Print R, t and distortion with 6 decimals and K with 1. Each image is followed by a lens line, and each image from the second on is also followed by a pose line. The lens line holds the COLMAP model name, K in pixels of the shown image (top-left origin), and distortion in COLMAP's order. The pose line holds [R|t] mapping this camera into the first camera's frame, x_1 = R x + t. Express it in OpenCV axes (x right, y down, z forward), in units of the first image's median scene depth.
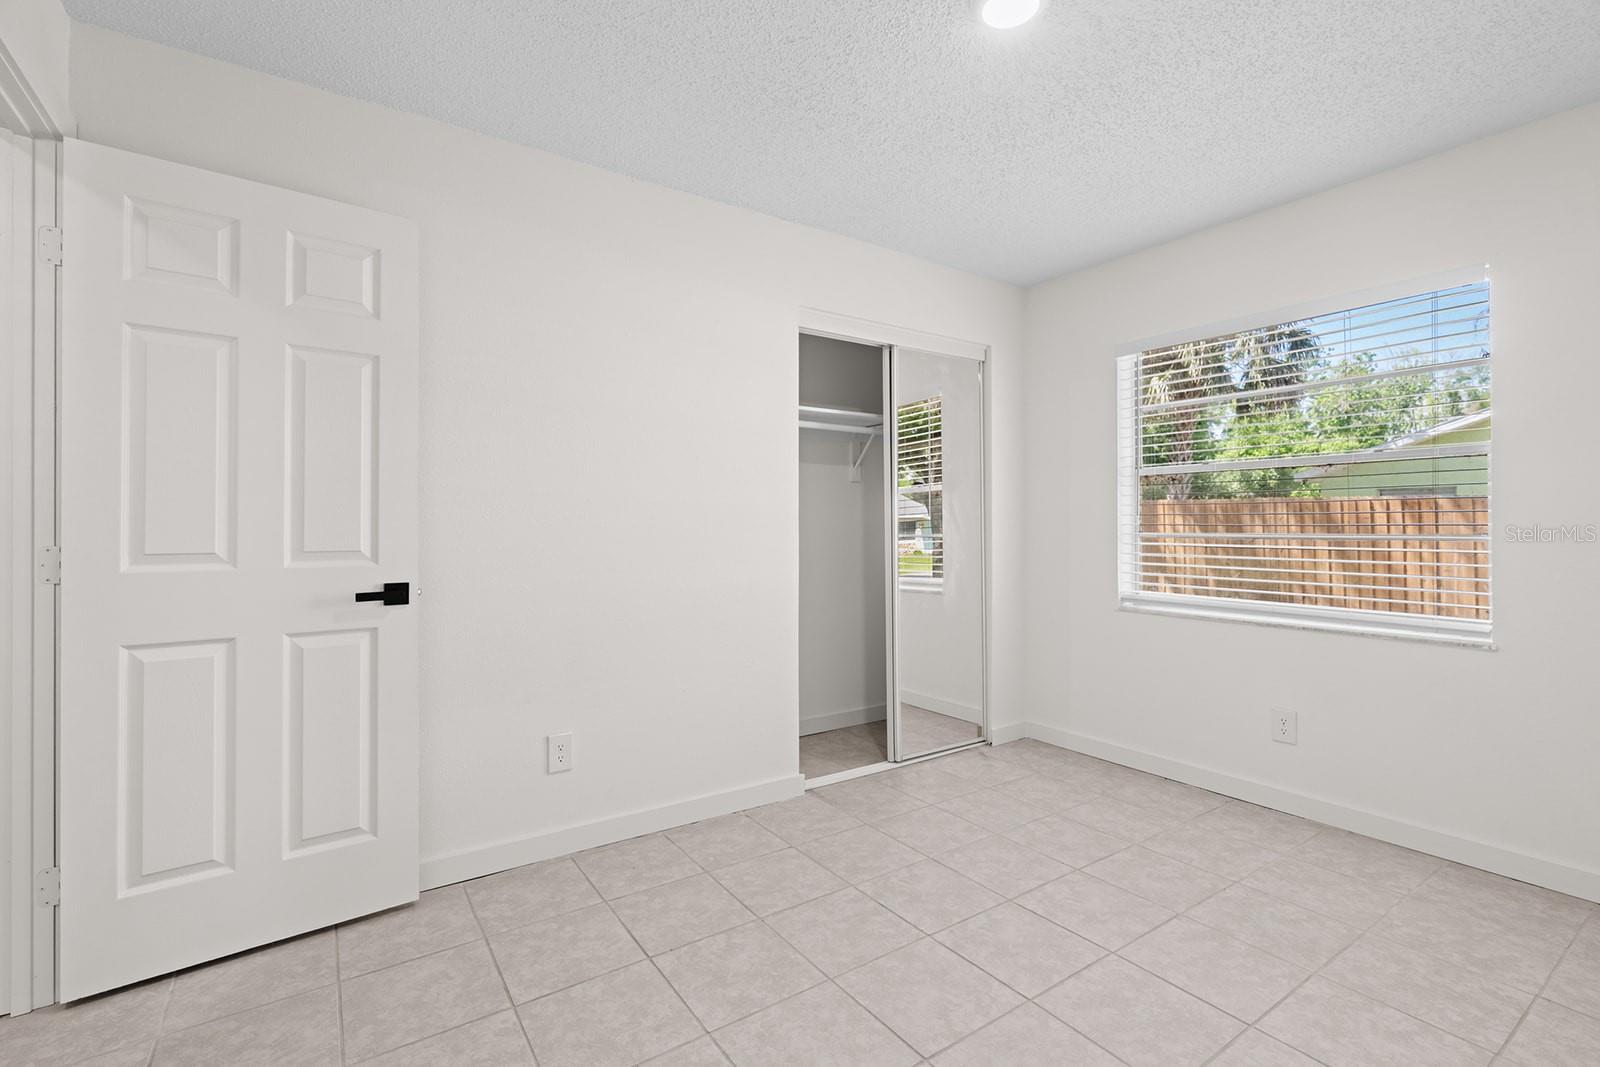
lens RADIAL K [[734.8, 0, 852.3], [0, 734.8, 528.8], [0, 0, 1]] dist [-0.000792, 0.001692]
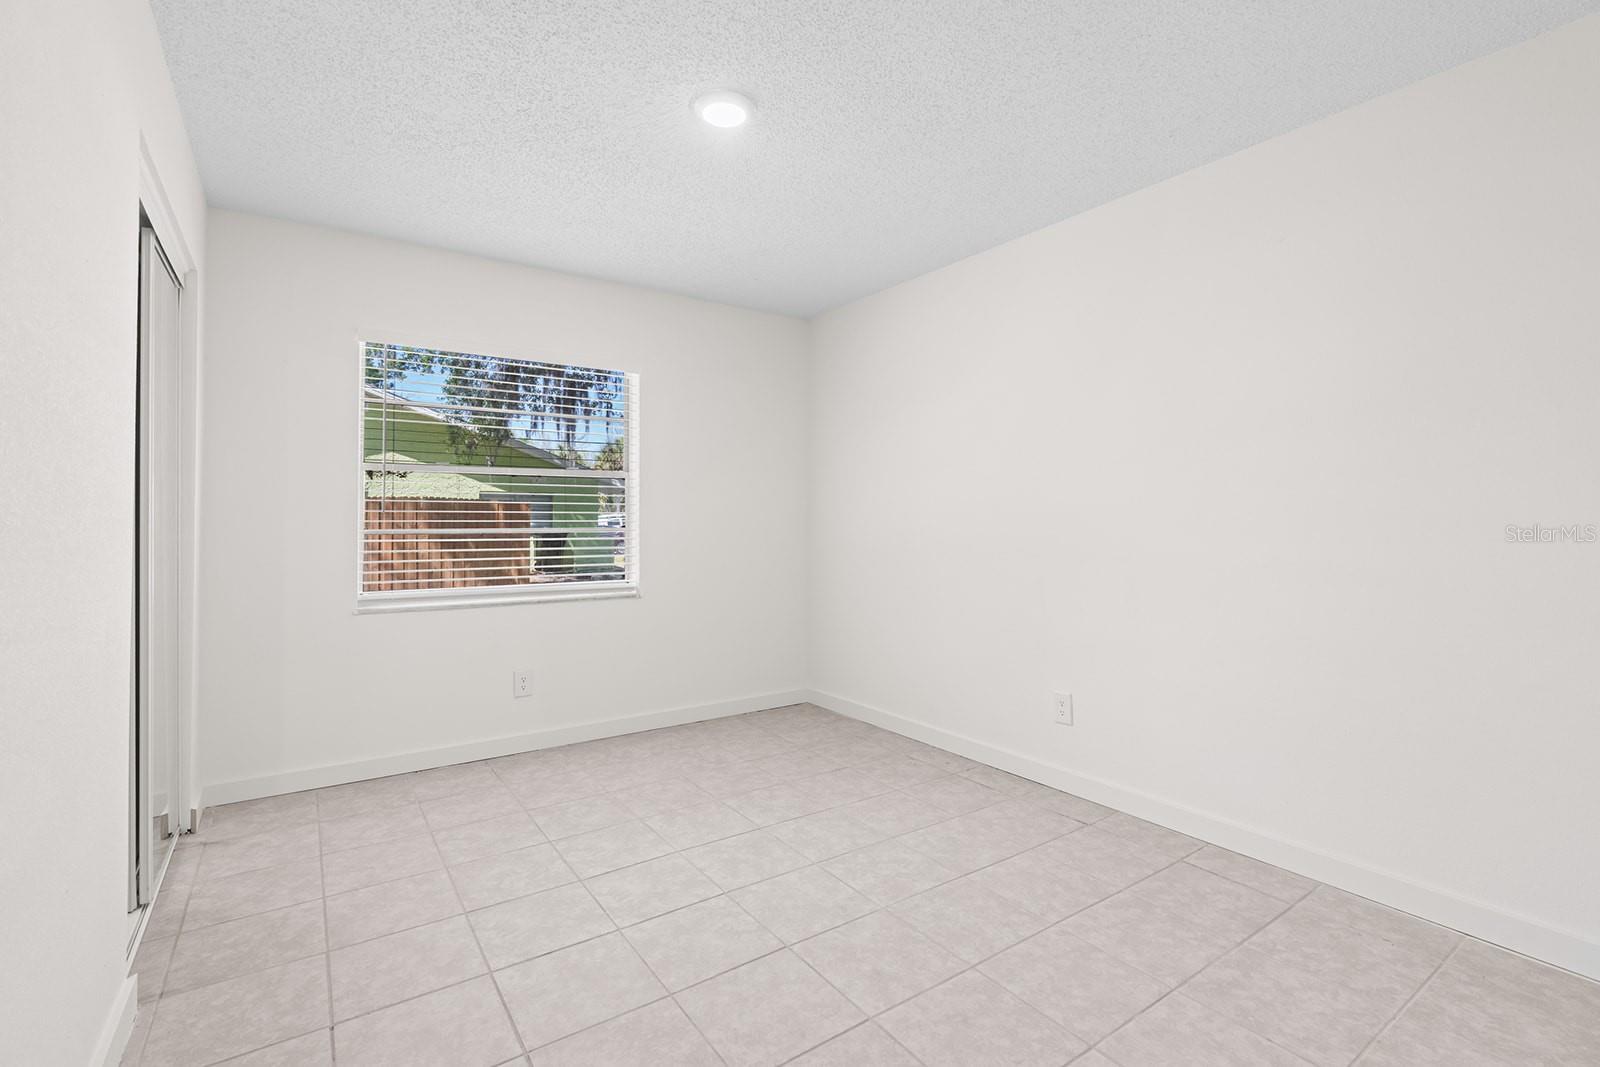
lens RADIAL K [[717.3, 0, 797.7], [0, 717.3, 521.7], [0, 0, 1]] dist [-0.005999, 0.000468]
pose [[0.034730, -0.007972, 0.999365, -0.599322], [0.000663, 0.999968, 0.007954, -0.014009], [-0.999397, 0.000386, 0.034734, 0.488096]]
